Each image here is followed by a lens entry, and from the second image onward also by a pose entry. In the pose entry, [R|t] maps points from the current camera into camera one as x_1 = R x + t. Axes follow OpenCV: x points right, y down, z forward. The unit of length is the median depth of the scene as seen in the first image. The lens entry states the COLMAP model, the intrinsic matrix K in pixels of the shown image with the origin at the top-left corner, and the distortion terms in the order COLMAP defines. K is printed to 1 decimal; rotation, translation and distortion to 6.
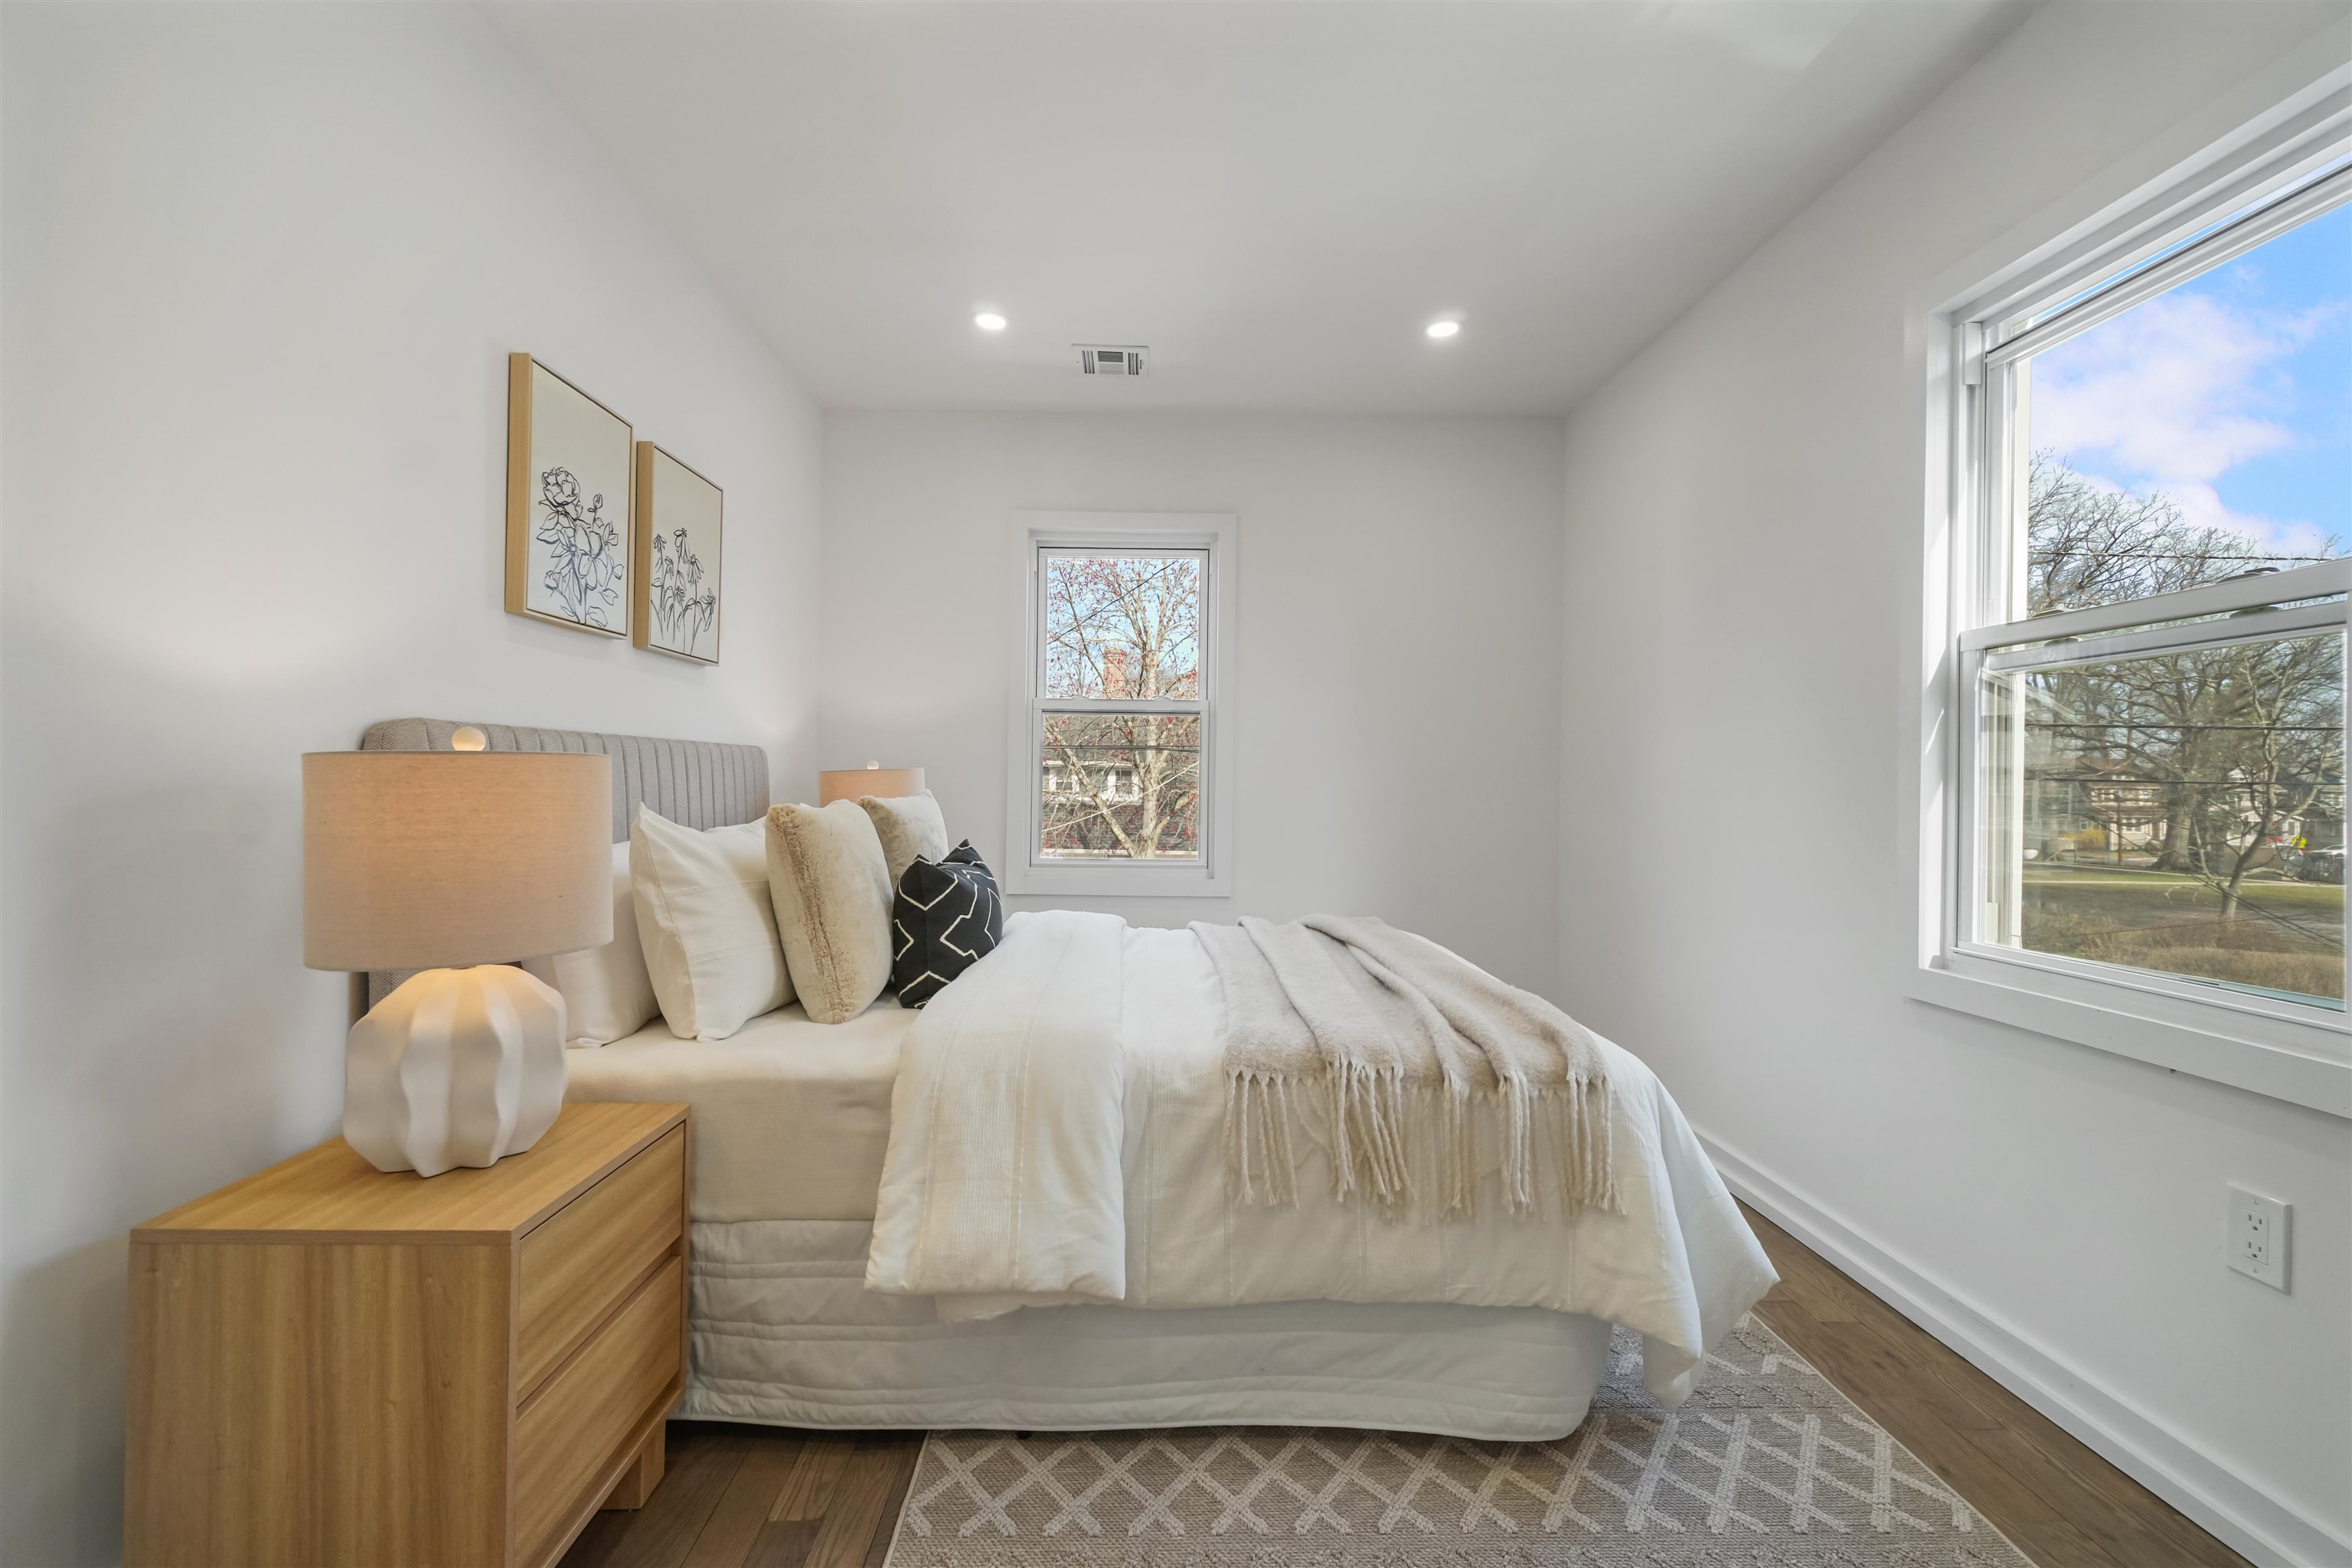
lens RADIAL K [[1004.3, 0, 1162.7], [0, 1004.3, 767.4], [0, 0, 1]] dist [0.005413, -0.000059]
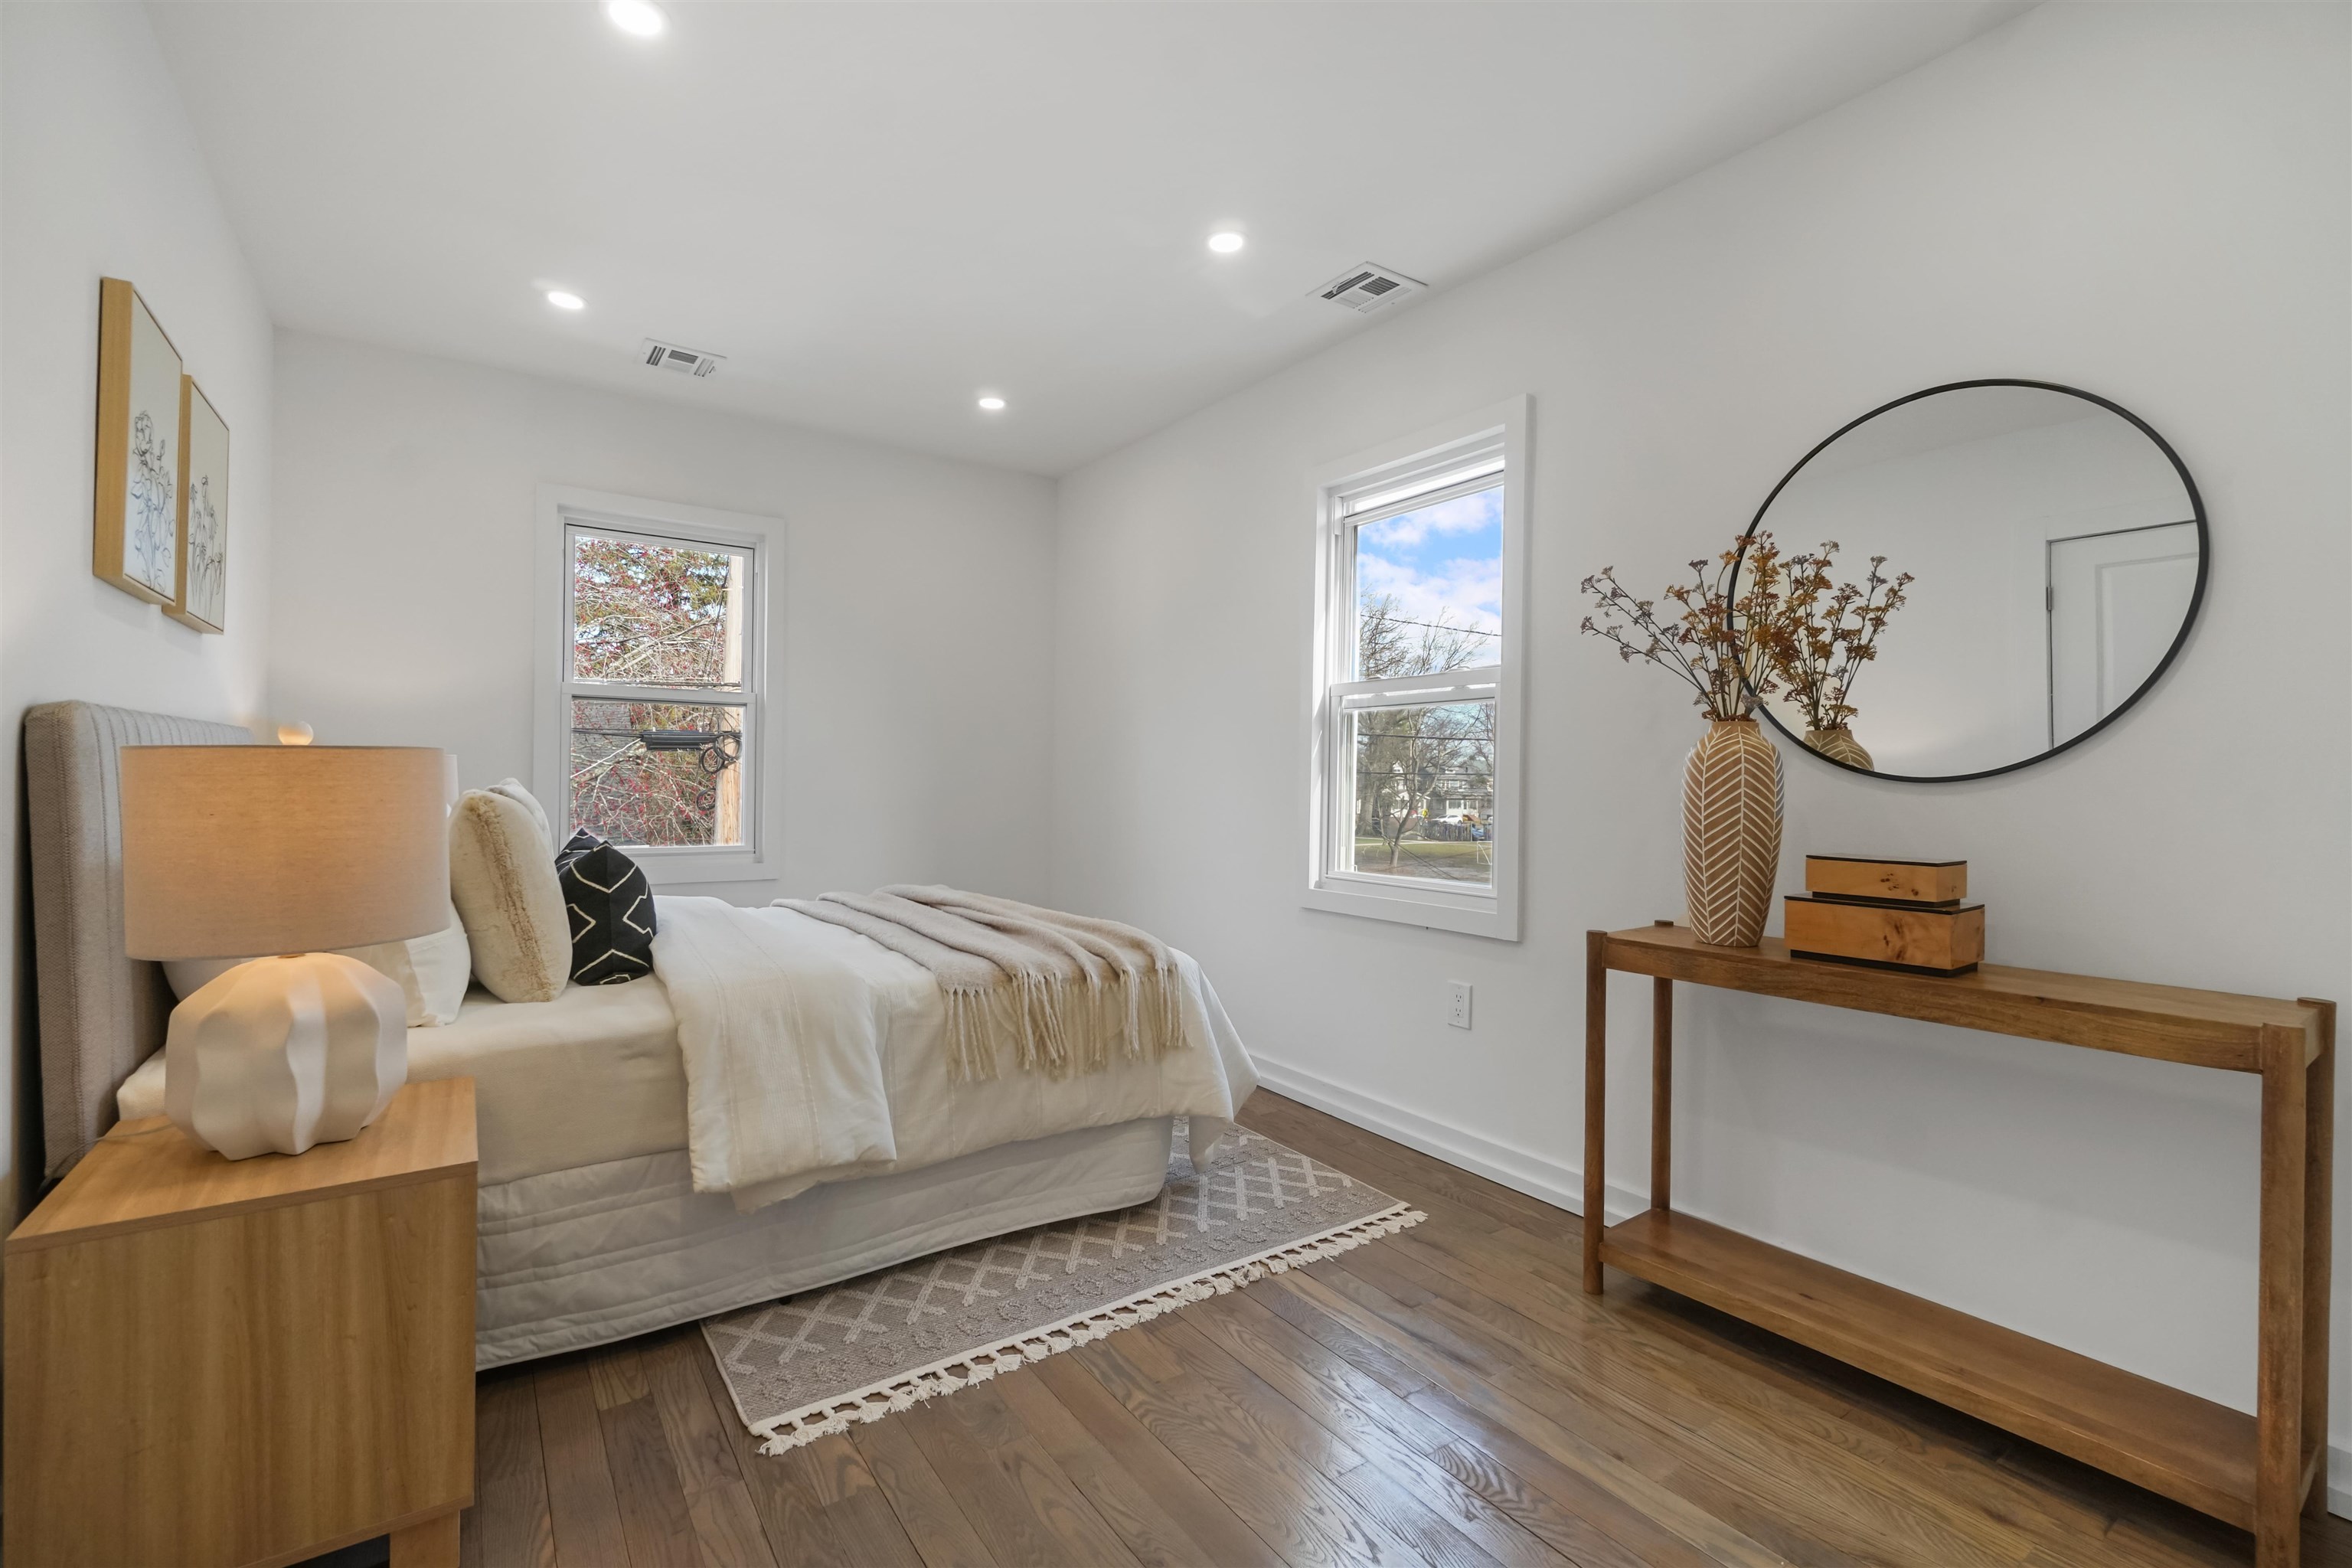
lens RADIAL K [[1004.3, 0, 1162.7], [0, 1004.3, 767.4], [0, 0, 1]] dist [0.005413, -0.000059]
pose [[0.831780, 0.006542, 0.555067, -0.452984], [-0.013308, 0.999878, 0.008157, -0.010151], [-0.554946, -0.014172, 0.831766, -0.283287]]
